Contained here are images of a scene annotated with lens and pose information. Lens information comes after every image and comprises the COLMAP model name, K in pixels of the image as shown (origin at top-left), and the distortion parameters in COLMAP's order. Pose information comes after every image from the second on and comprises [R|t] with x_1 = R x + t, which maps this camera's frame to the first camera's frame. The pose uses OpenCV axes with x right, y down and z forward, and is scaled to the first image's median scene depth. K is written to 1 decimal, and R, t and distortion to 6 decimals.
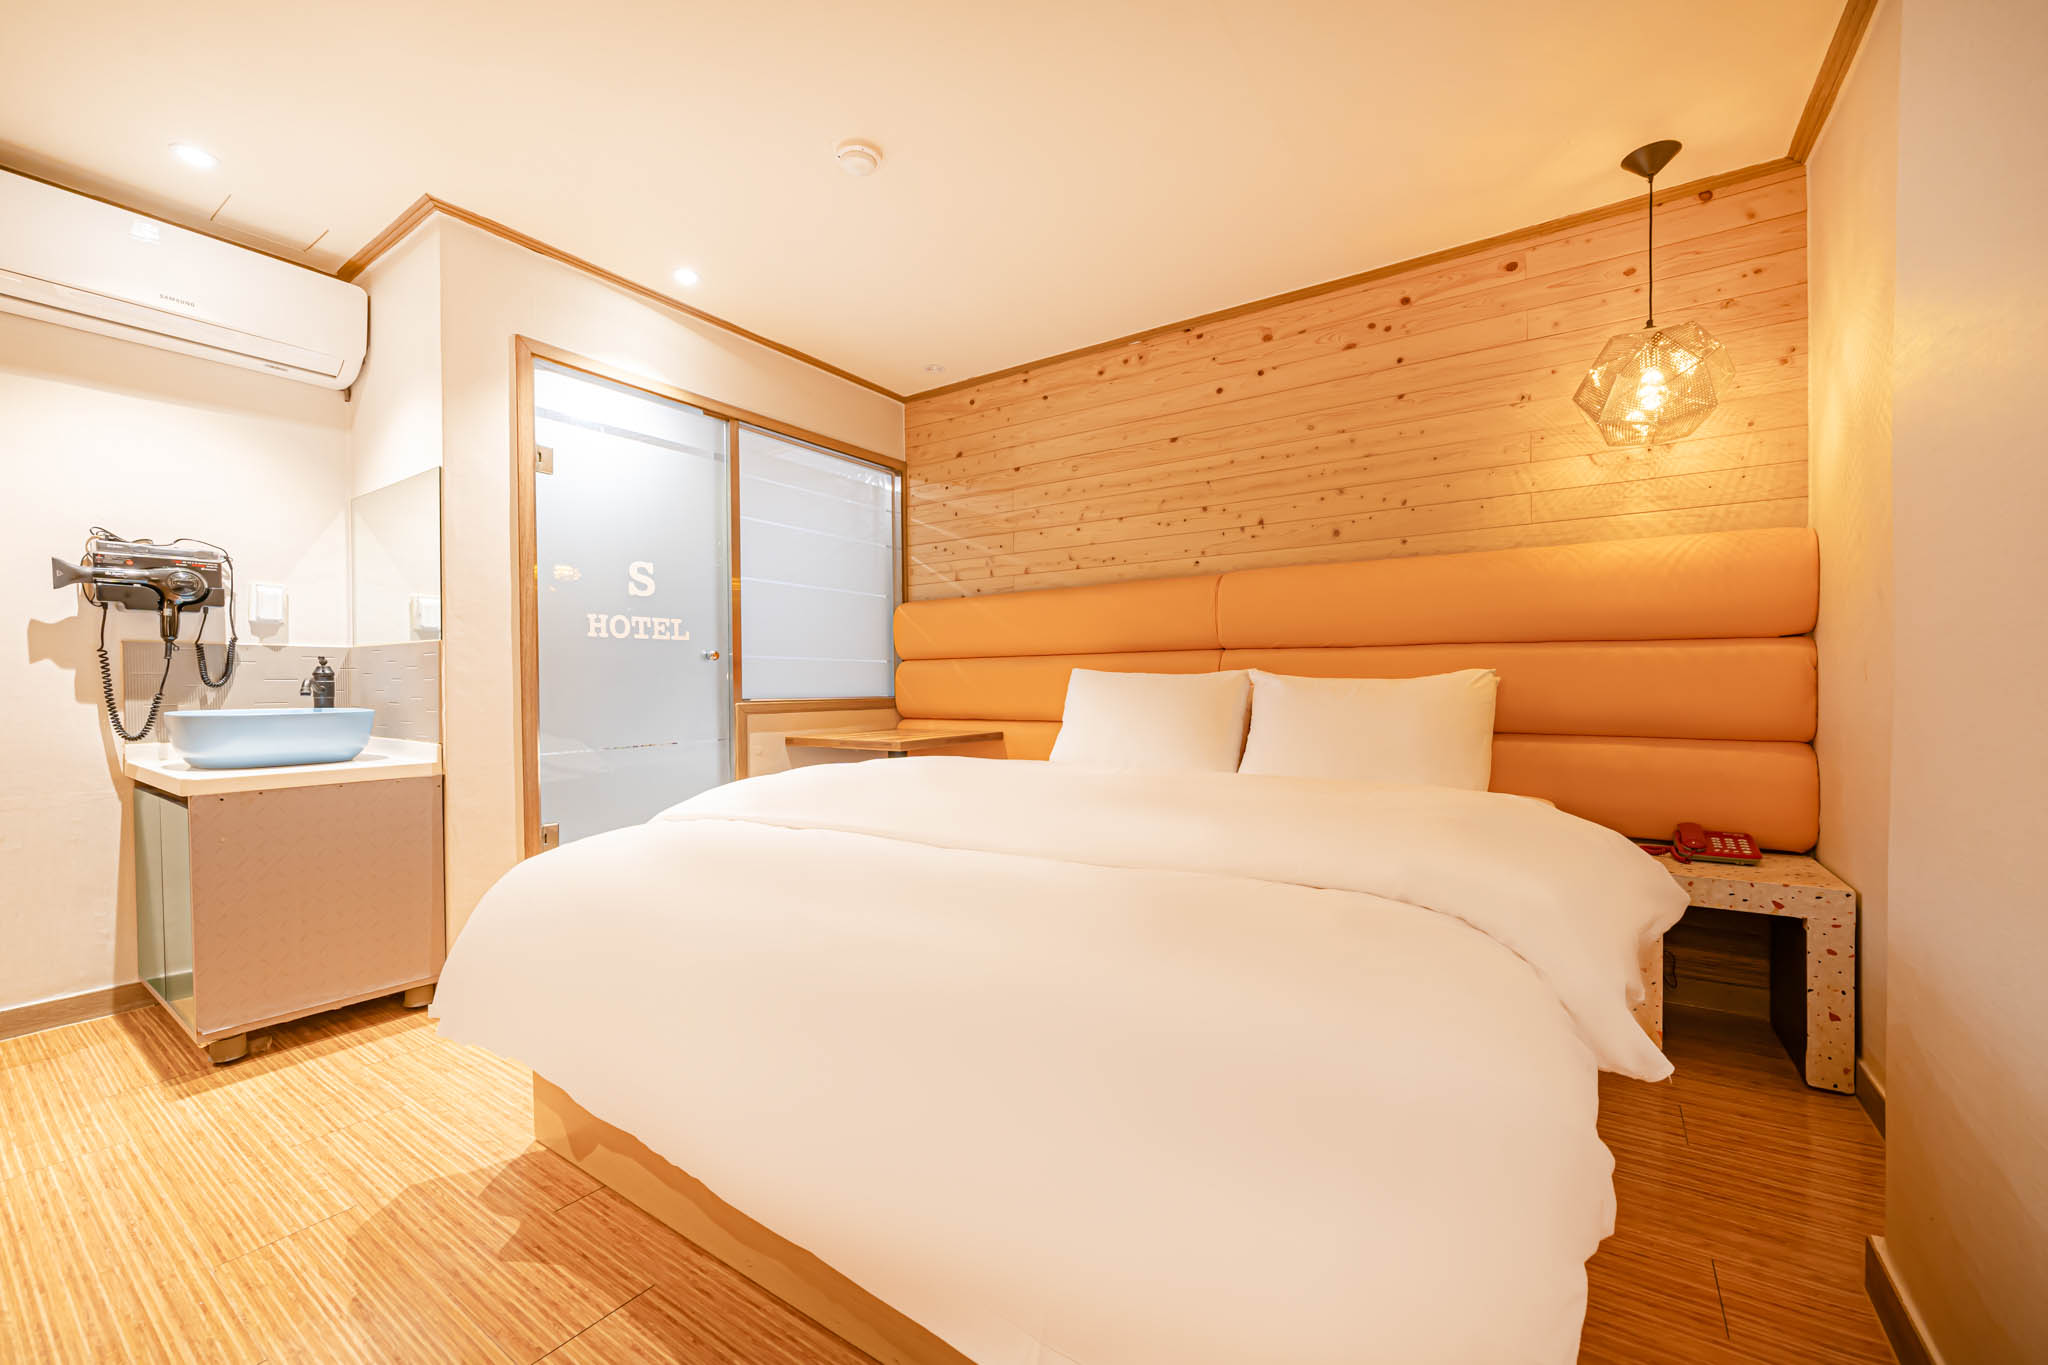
lens RADIAL K [[765.5, 0, 1008.8], [0, 765.5, 690.1], [0, 0, 1]] dist [-0.005907, 0.000401]
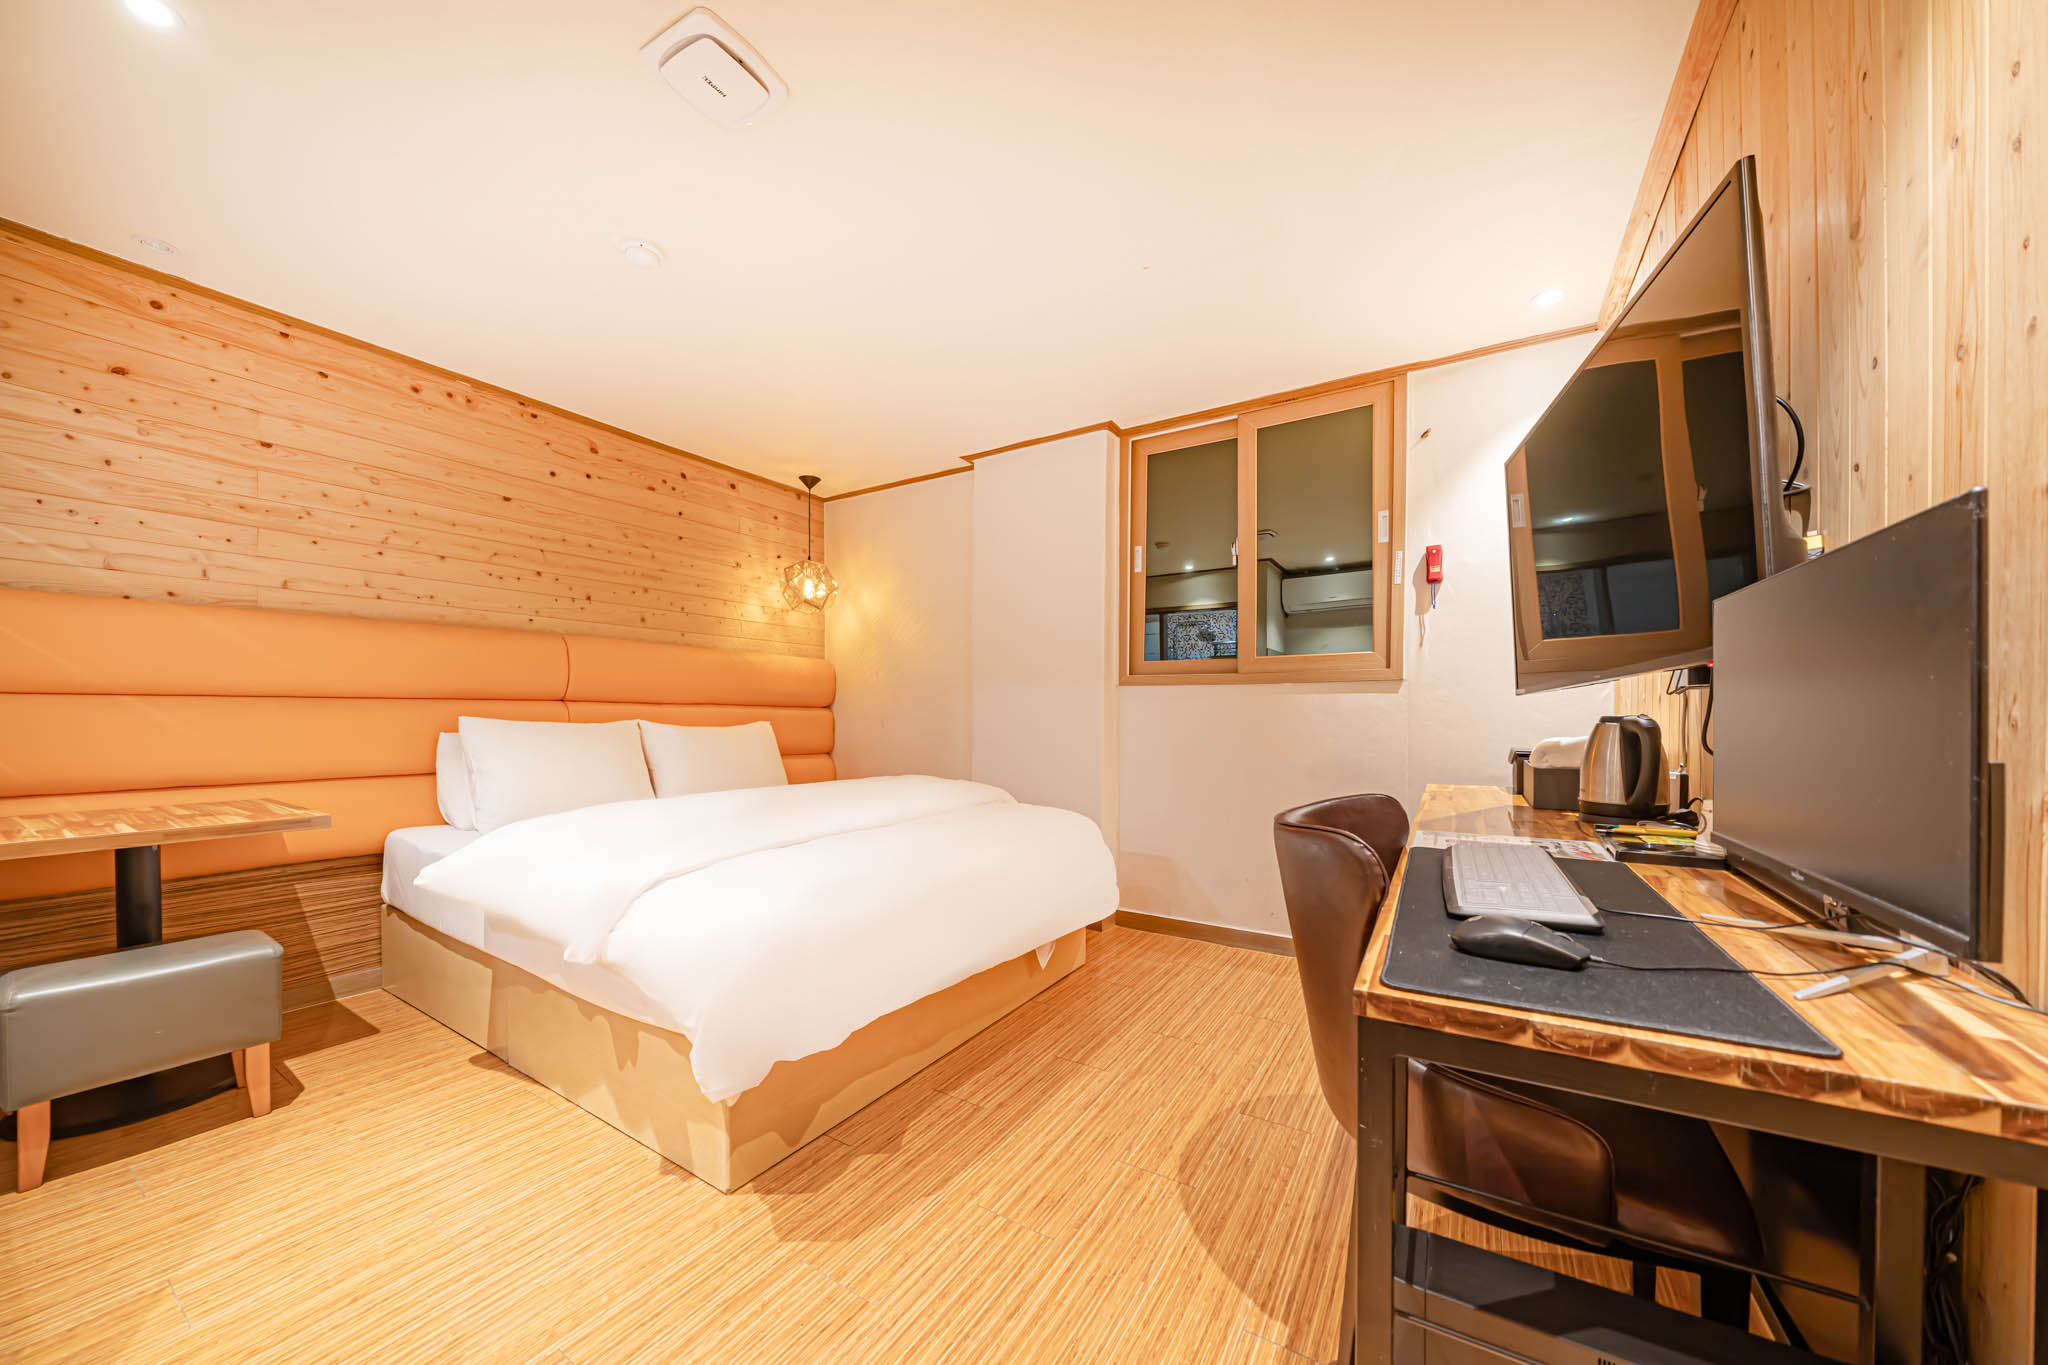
lens RADIAL K [[714.7, 0, 1057.4], [0, 714.7, 707.3], [0, 0, 1]] dist [-0.015459, -0.000247]
pose [[-0.073346, 0.021195, 0.997081, -0.925143], [0.007802, 0.999756, -0.020678, -0.017324], [-0.997276, 0.006263, -0.073493, 0.367337]]
